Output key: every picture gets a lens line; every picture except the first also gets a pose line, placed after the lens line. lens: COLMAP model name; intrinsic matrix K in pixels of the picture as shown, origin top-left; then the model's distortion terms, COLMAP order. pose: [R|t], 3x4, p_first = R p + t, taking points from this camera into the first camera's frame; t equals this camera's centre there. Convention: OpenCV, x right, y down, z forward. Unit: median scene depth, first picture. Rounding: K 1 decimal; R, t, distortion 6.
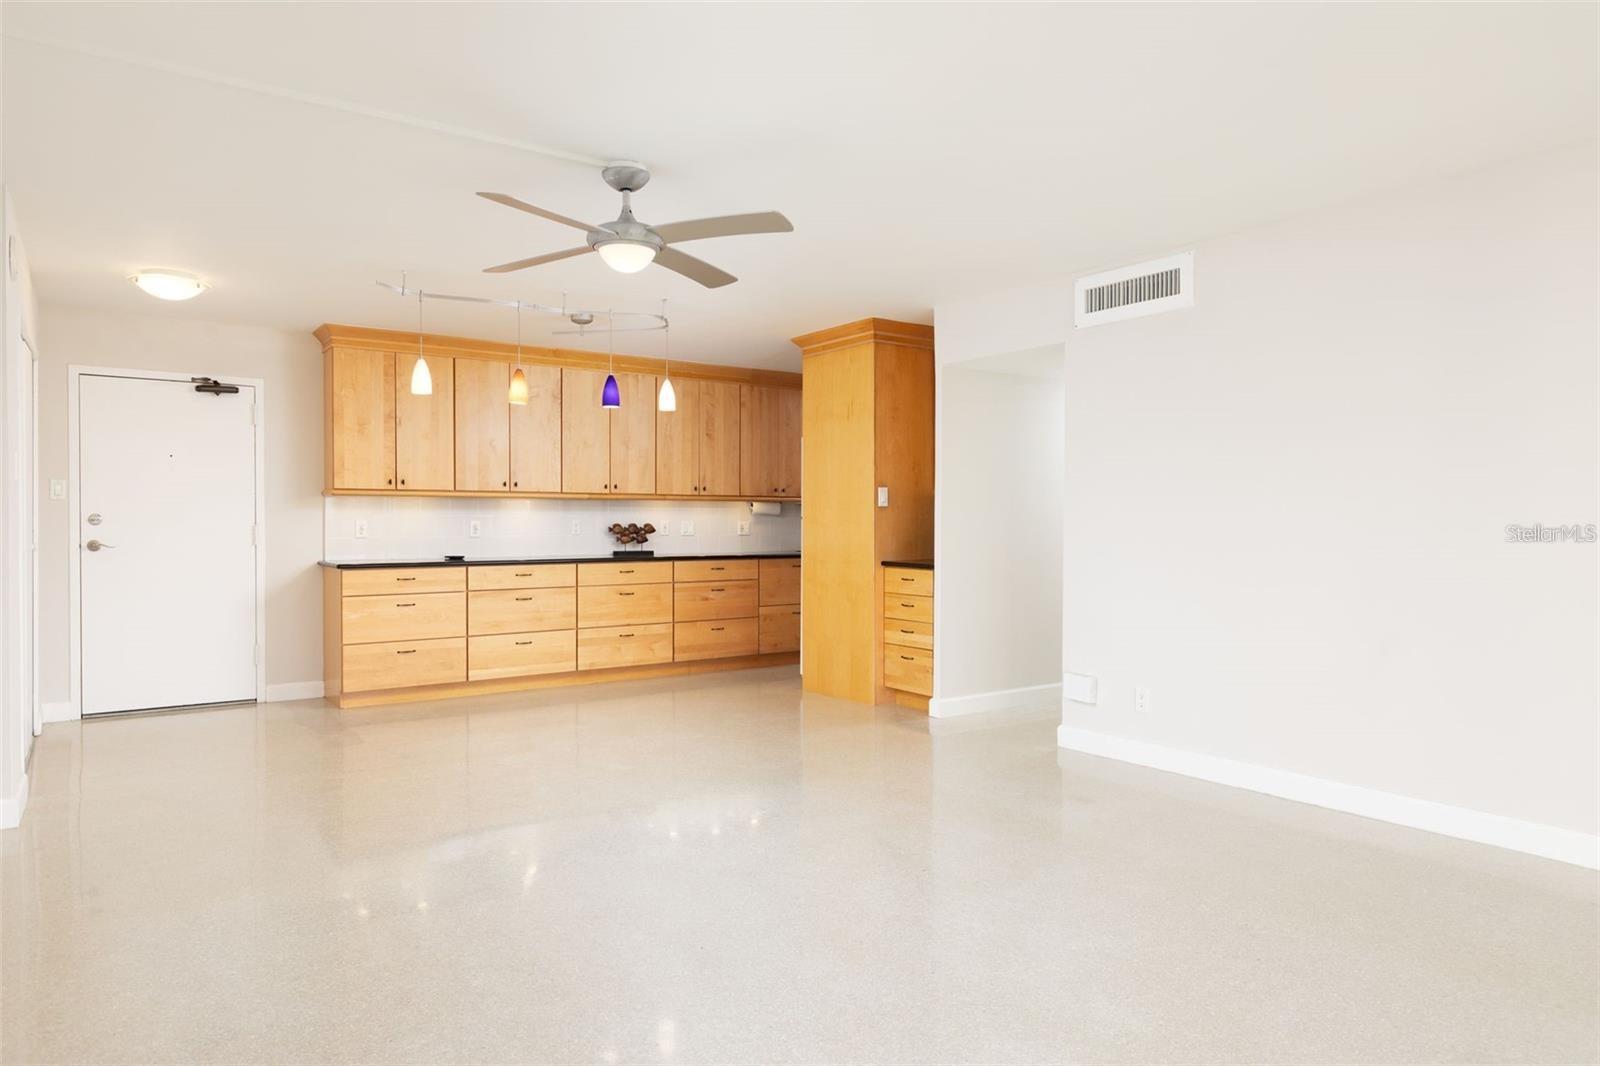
lens RADIAL K [[996.1, 0, 812.2], [0, 996.1, 531.1], [0, 0, 1]] dist [-0.010376, 0.002251]
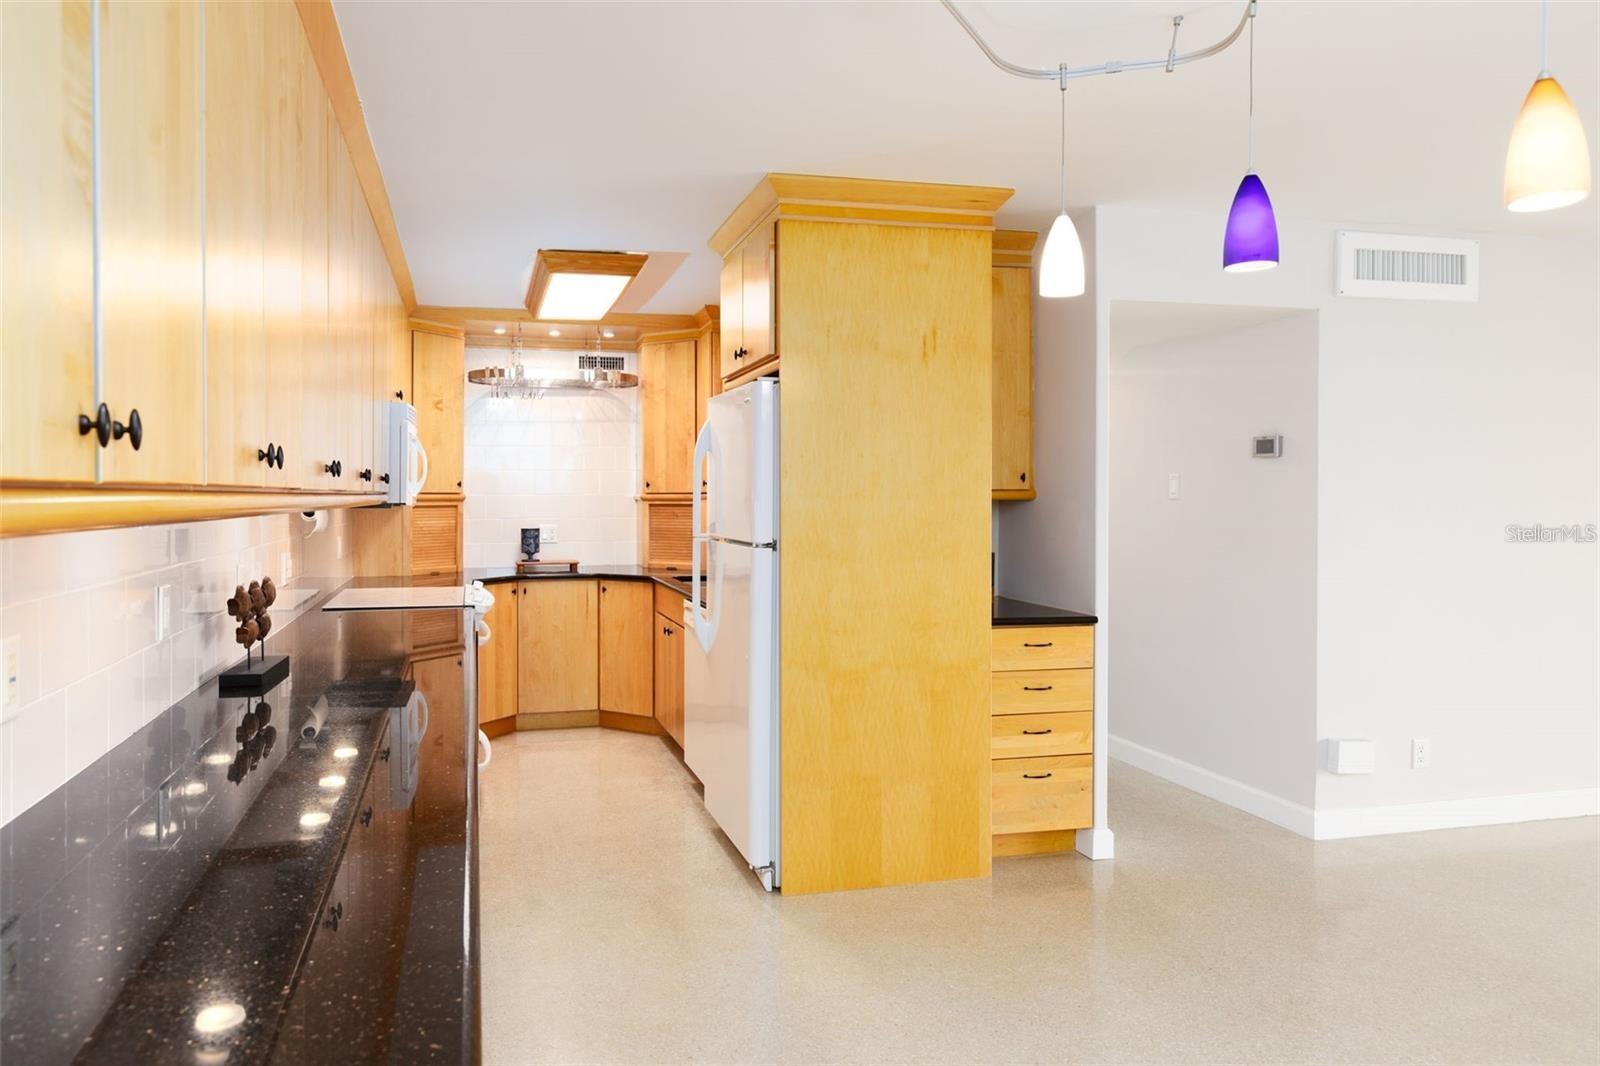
lens RADIAL K [[1043.7, 0, 702.3], [0, 1043.7, 507.9], [0, 0, 1]] dist [0.002292, -0.000337]
pose [[0.386679, -0.015203, 0.922089, -0.512292], [0.011057, 0.999869, 0.011848, -0.039766], [-0.922148, 0.005614, 0.386796, 0.863424]]
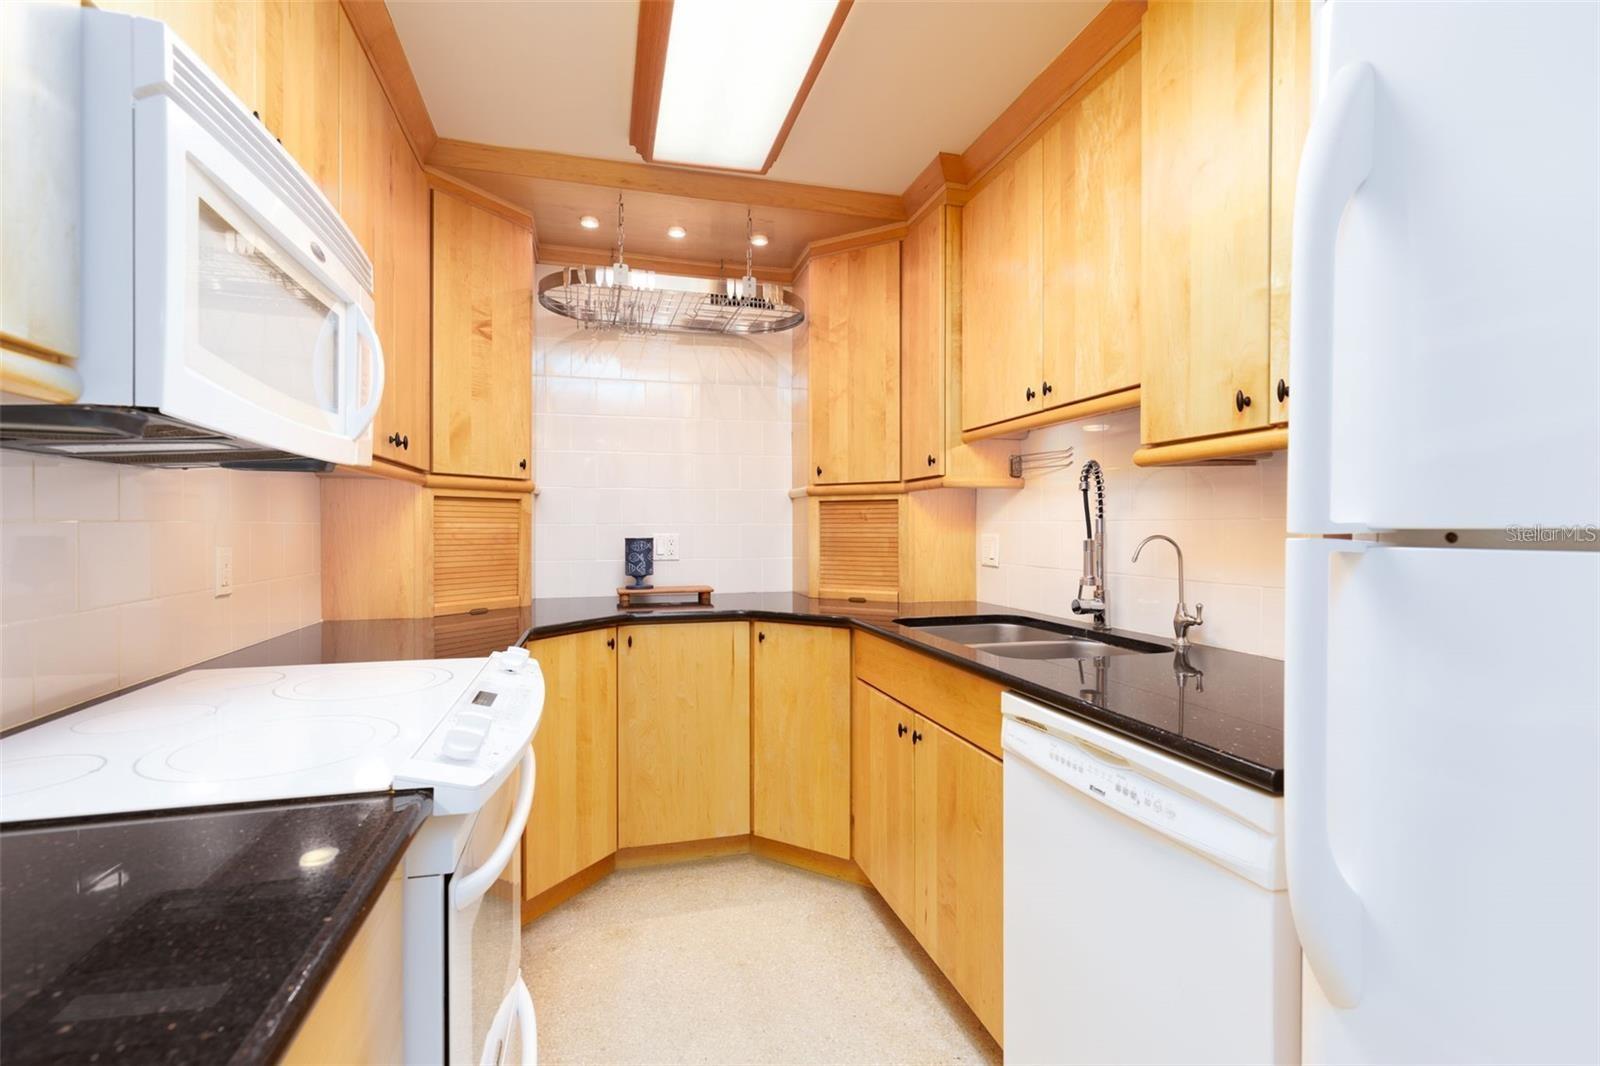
lens RADIAL K [[723.9, 0, 766.2], [0, 723.9, 534.6], [0, 0, 1]] dist [0.004942, -0.000249]
pose [[0.377921, -0.013223, 0.925744, -0.036573], [0.011032, 0.999891, 0.009778, -0.015384], [-0.925772, 0.006518, 0.378025, 1.161839]]
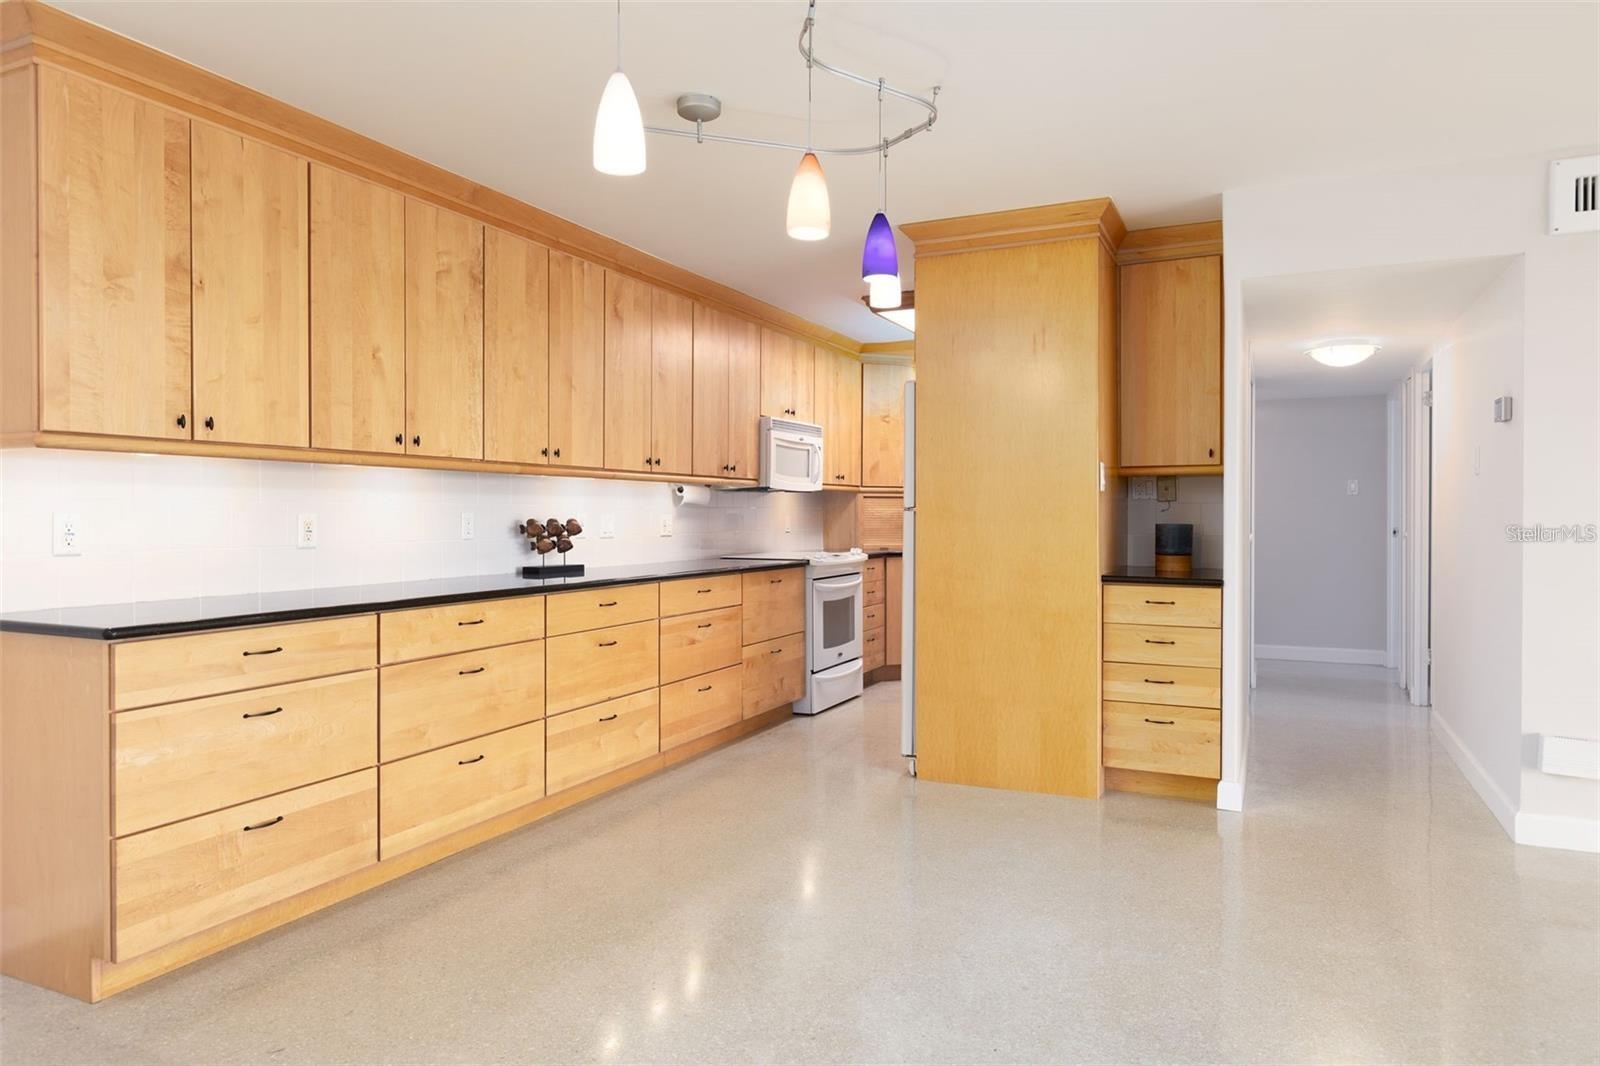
lens RADIAL K [[996.1, 0, 815.4], [0, 996.1, 522.8], [0, 0, 1]] dist [-0.010376, 0.002251]
pose [[0.873438, -0.004282, 0.486917, -0.387278], [0.005437, 0.999985, -0.000959, -0.004371], [-0.486905, 0.003485, 0.873448, 0.491877]]
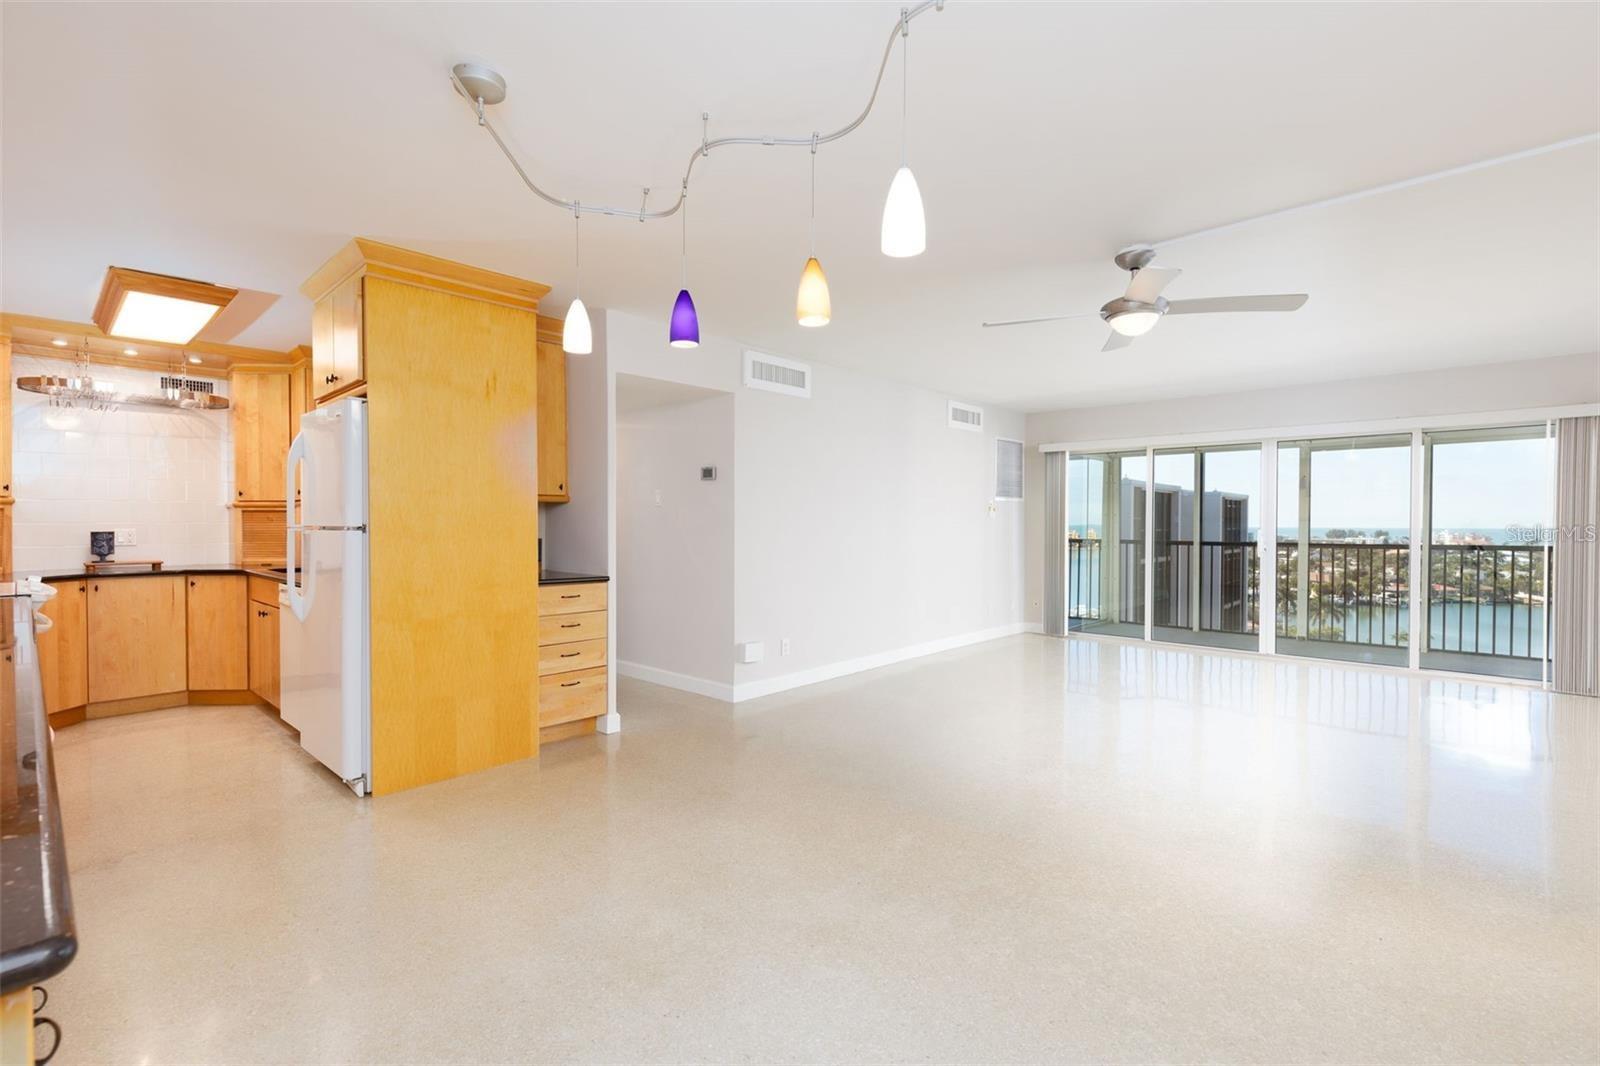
lens RADIAL K [[723.9, 0, 798.1], [0, 723.9, 535.7], [0, 0, 1]] dist [0.004942, -0.000249]
pose [[-0.203053, -0.022273, 0.978914, -0.532955], [0.006375, 0.999690, 0.024068, -0.018889], [-0.979147, 0.011127, -0.202848, 0.852620]]
